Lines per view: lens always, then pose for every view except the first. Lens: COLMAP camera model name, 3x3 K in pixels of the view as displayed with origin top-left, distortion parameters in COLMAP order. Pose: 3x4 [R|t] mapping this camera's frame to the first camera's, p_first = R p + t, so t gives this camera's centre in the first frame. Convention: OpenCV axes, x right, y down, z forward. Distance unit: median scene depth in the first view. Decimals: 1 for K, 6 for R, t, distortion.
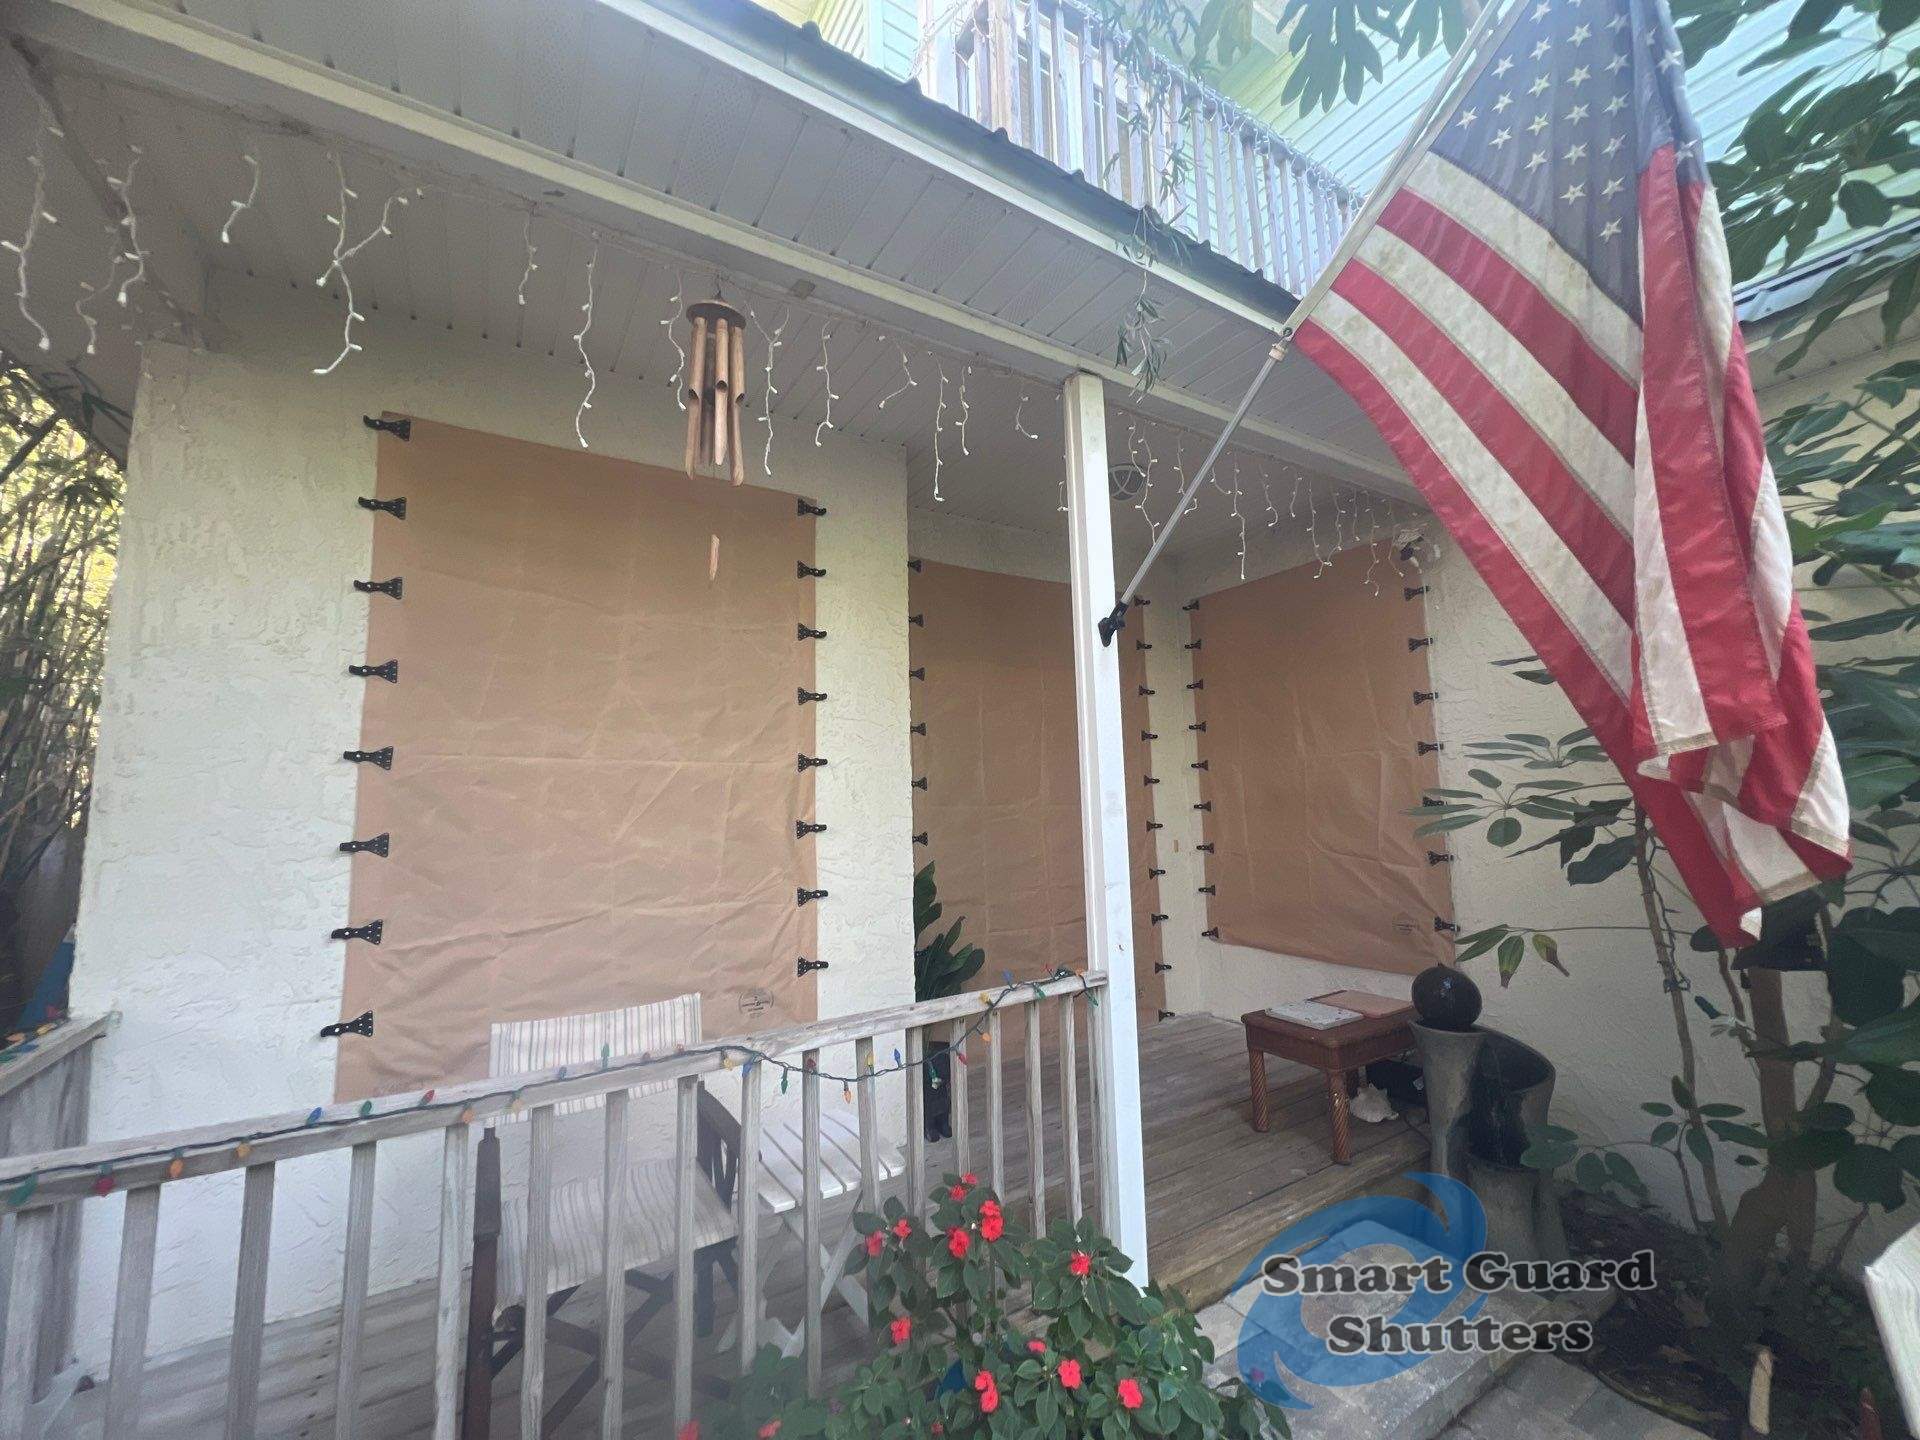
lens RADIAL K [[766.9, 0, 960.0], [0, 766.9, 720.0], [0, 0, 1]] dist [0.002748, -0.000399]
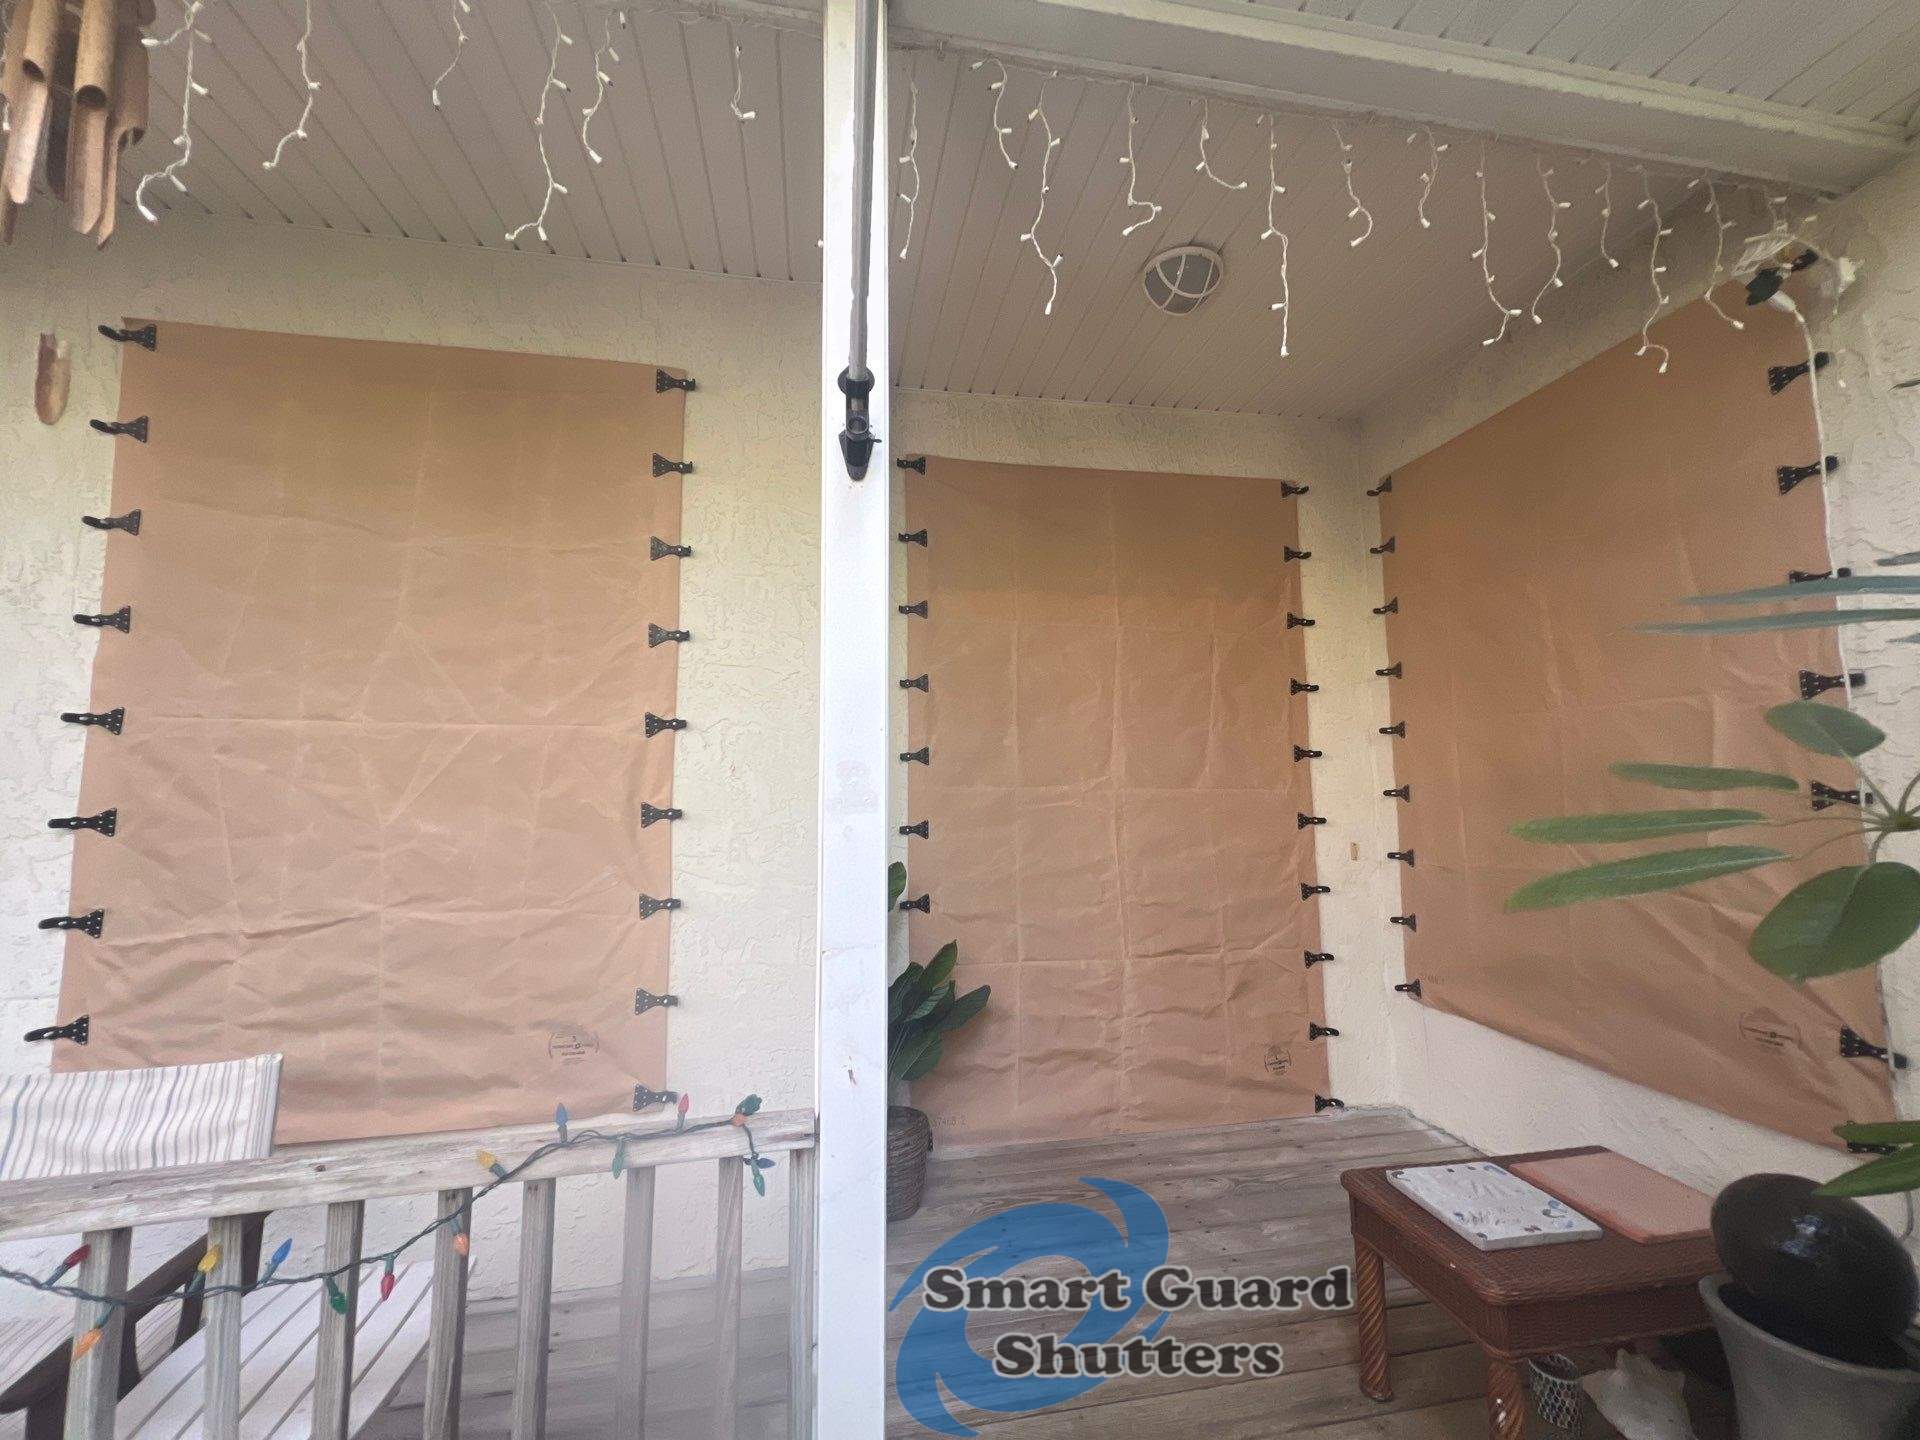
lens RADIAL K [[766.9, 0, 960.0], [0, 766.9, 720.0], [0, 0, 1]] dist [0.002748, -0.000399]
pose [[0.930623, -0.016676, -0.365599, 0.360310], [0.027027, 0.999365, 0.023211, 0.044177], [0.364980, -0.031481, 0.930483, 0.446159]]
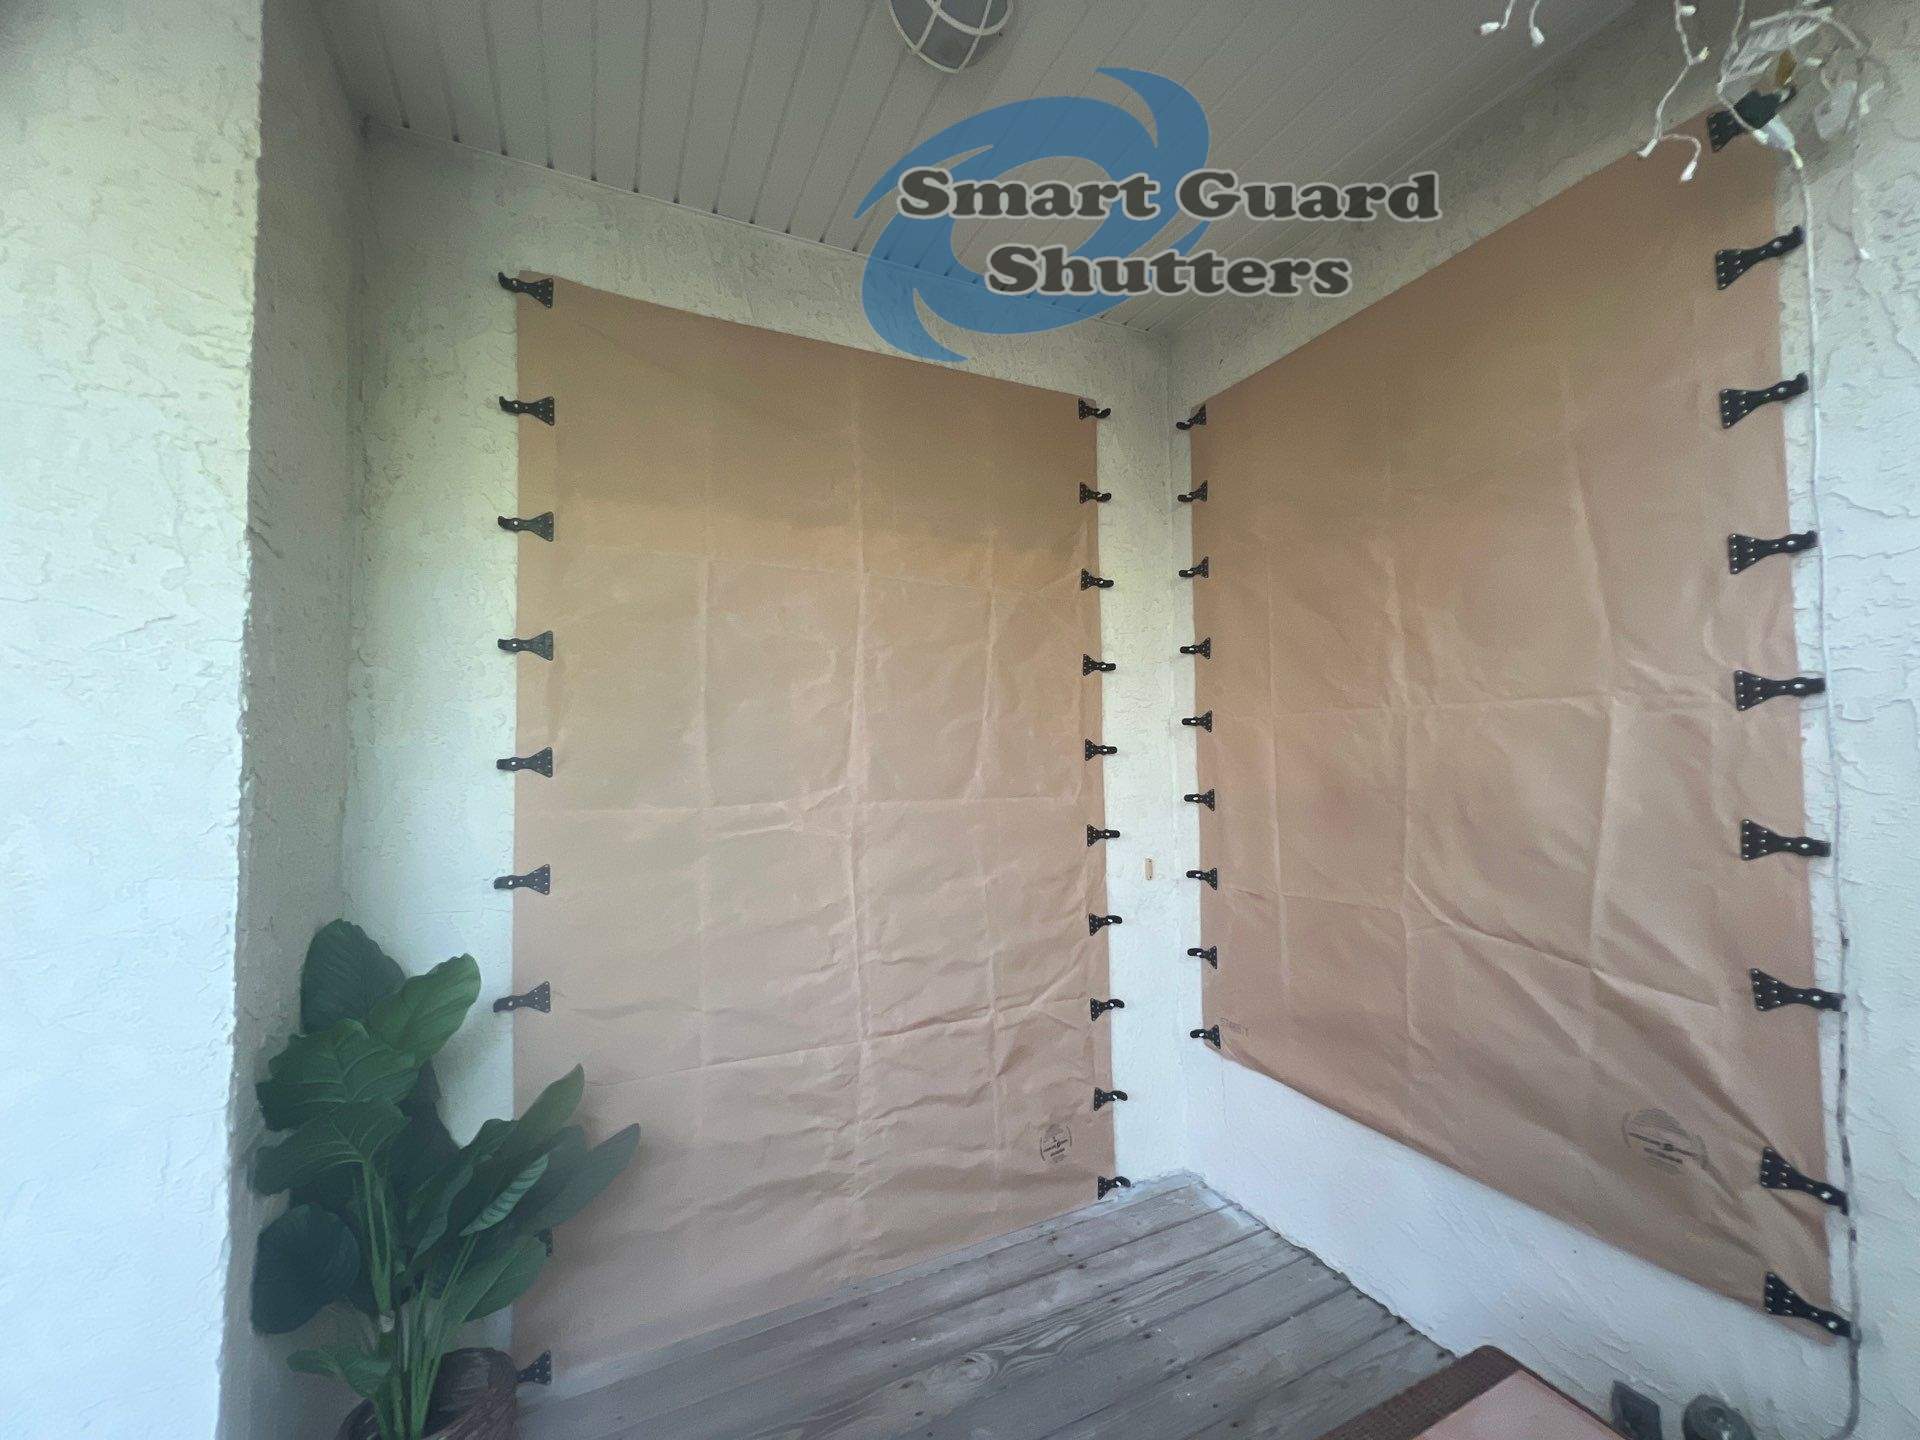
lens RADIAL K [[766.9, 0, 960.0], [0, 766.9, 720.0], [0, 0, 1]] dist [0.002748, -0.000399]
pose [[0.994600, 0.007827, -0.103488, 0.351962], [0.000083, 0.997092, 0.076212, 0.030569], [0.103783, -0.075809, 0.991707, 0.787616]]
